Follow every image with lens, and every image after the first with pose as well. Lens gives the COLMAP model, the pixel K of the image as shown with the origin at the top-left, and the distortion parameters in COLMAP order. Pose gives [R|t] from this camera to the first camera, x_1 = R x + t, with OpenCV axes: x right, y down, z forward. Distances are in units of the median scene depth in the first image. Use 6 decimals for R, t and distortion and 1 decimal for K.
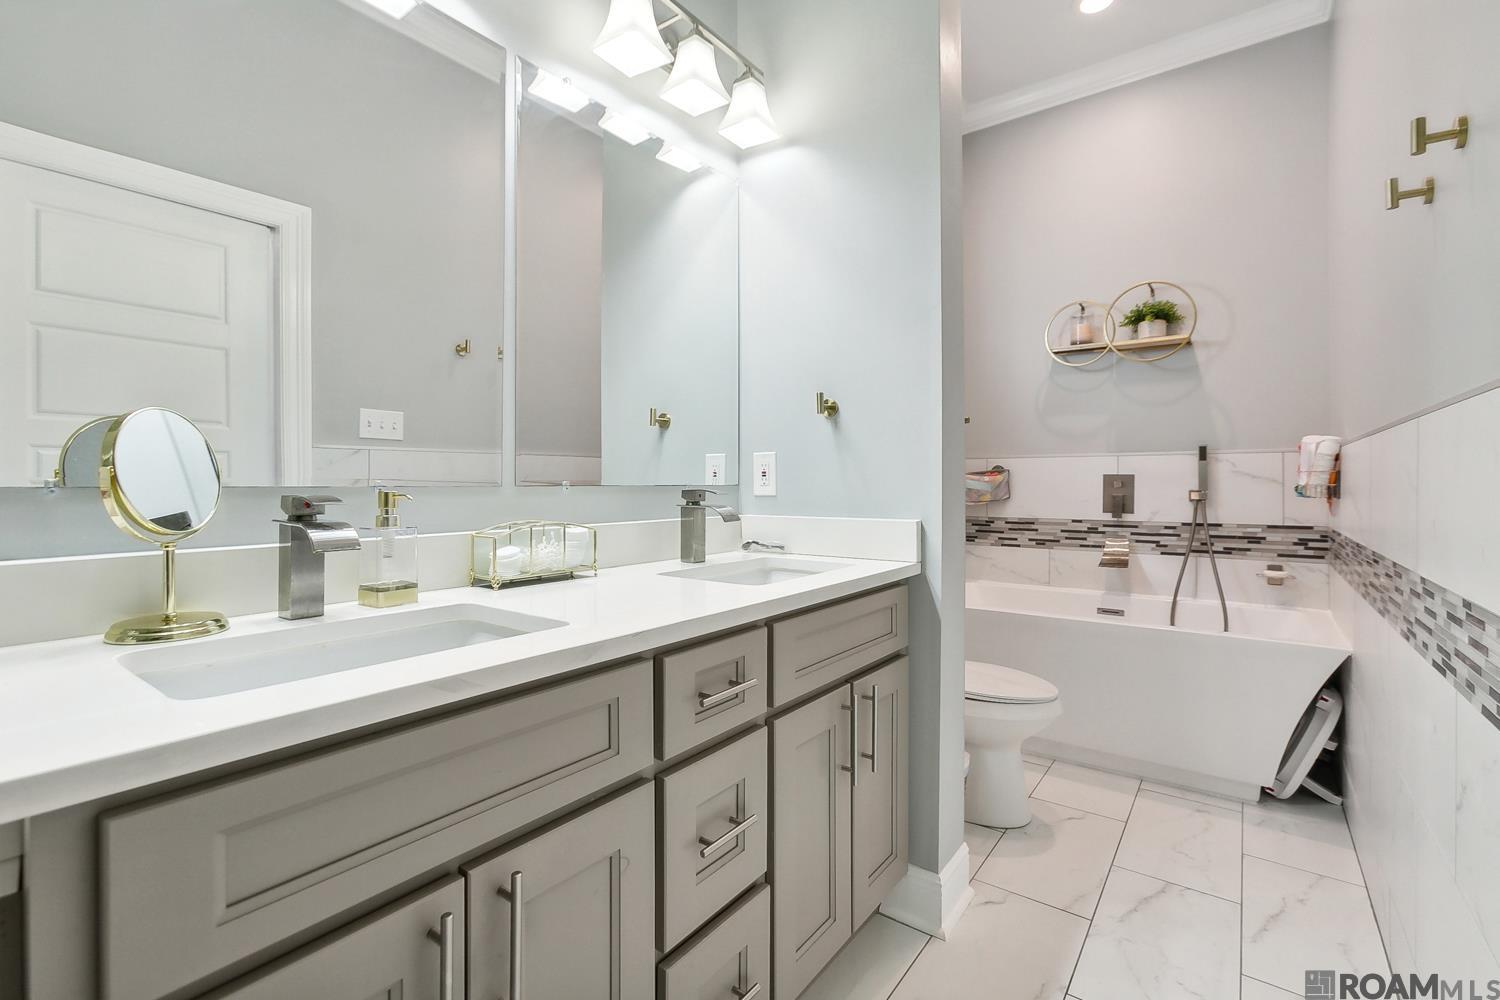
lens RADIAL K [[676.9, 0, 741.9], [0, 676.9, 485.8], [0, 0, 1]] dist [-0.001670, 0.003064]
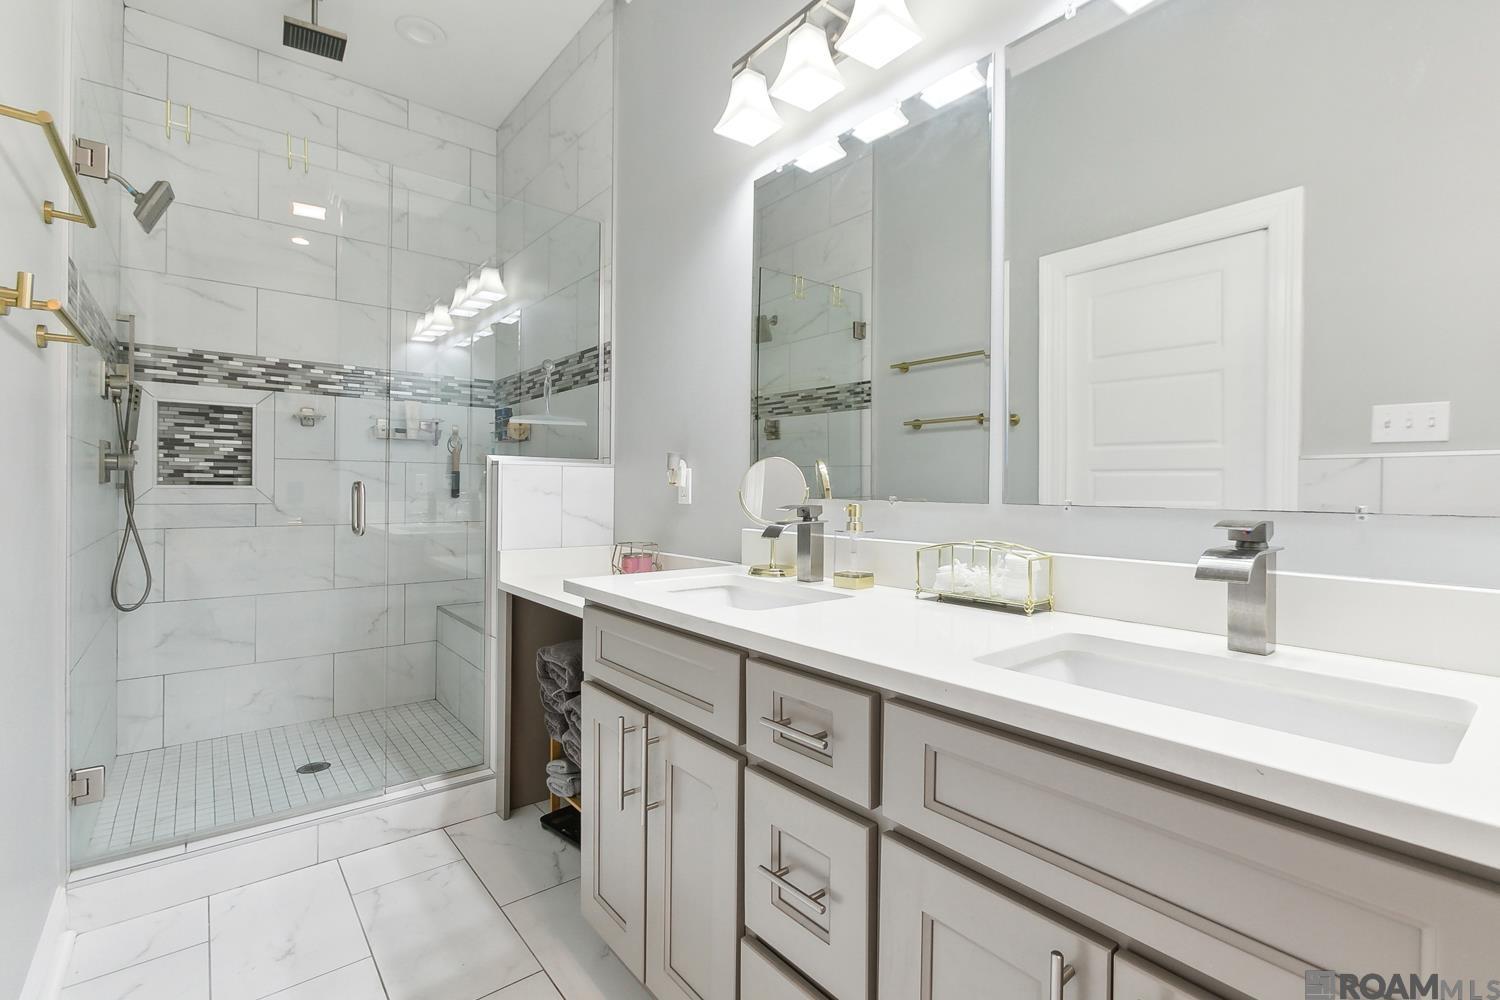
lens RADIAL K [[676.9, 0, 742.4], [0, 676.9, 498.5], [0, 0, 1]] dist [-0.001670, 0.003064]
pose [[-0.246634, 0.008062, -0.969075, 0.553018], [-0.013907, 0.999833, 0.011858, -0.010451], [0.969009, 0.016402, -0.246481, 0.731288]]
